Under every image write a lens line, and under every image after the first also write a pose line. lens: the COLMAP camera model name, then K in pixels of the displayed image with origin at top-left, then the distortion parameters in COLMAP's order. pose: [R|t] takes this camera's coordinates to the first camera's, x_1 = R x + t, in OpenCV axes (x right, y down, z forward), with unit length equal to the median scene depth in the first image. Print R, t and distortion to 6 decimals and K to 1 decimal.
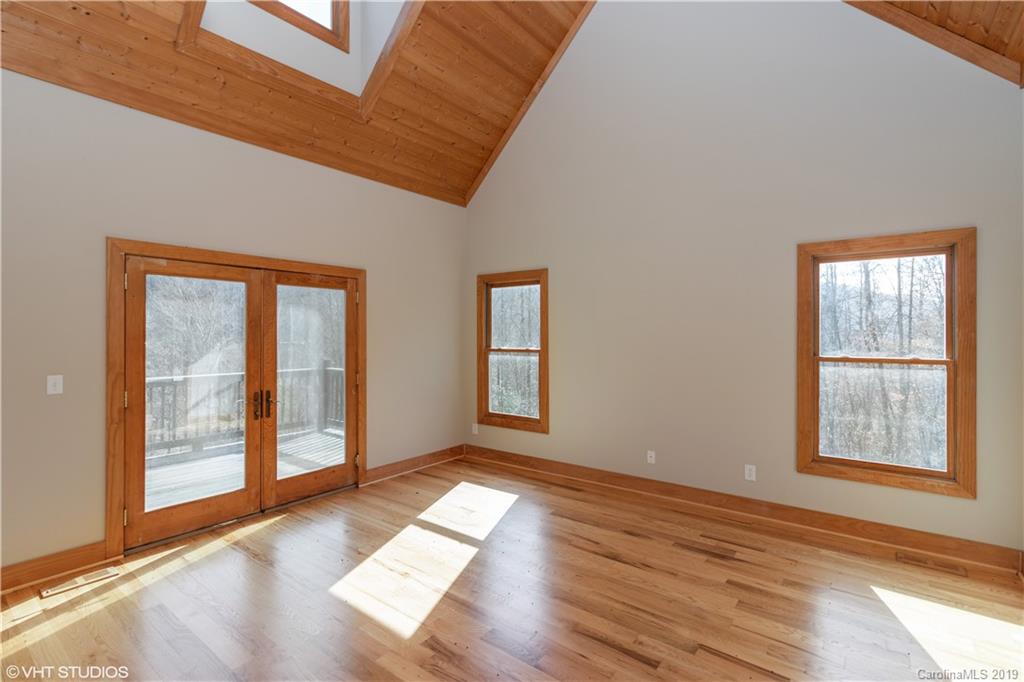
lens RADIAL K [[476.0, 0, 508.8], [0, 476.0, 332.4], [0, 0, 1]] dist [0.000818, 0.000512]
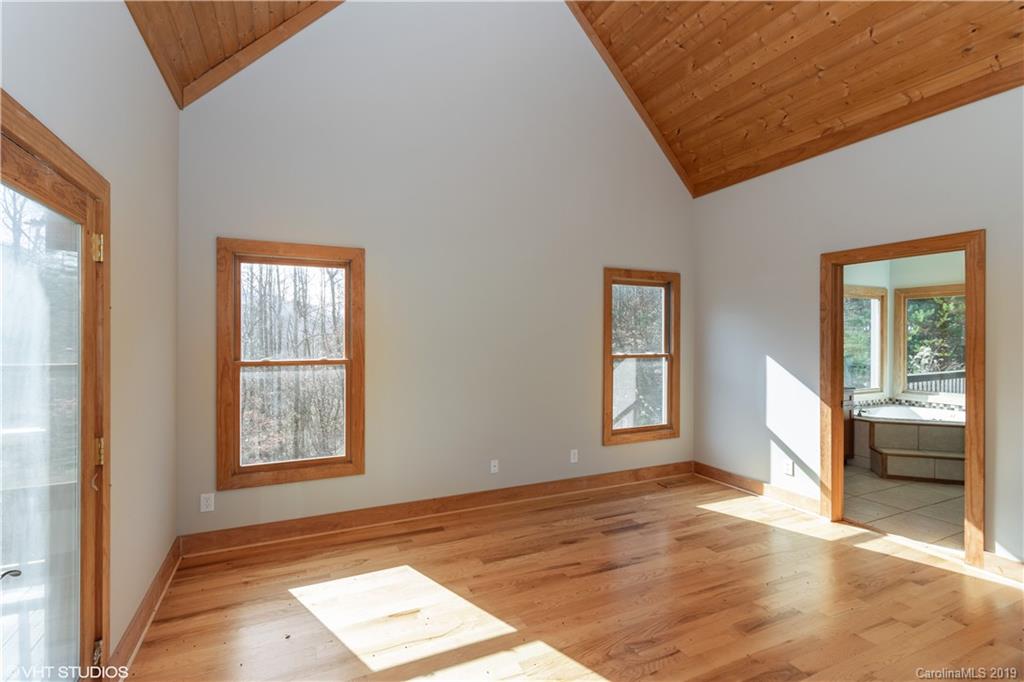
lens RADIAL K [[476.0, 0, 508.5], [0, 476.0, 342.4], [0, 0, 1]] dist [0.000818, 0.000512]
pose [[0.462901, -0.006107, 0.886389, -0.605636], [-0.001056, 0.999972, 0.007440, 0.007772], [-0.886409, -0.004380, 0.462881, 0.610829]]
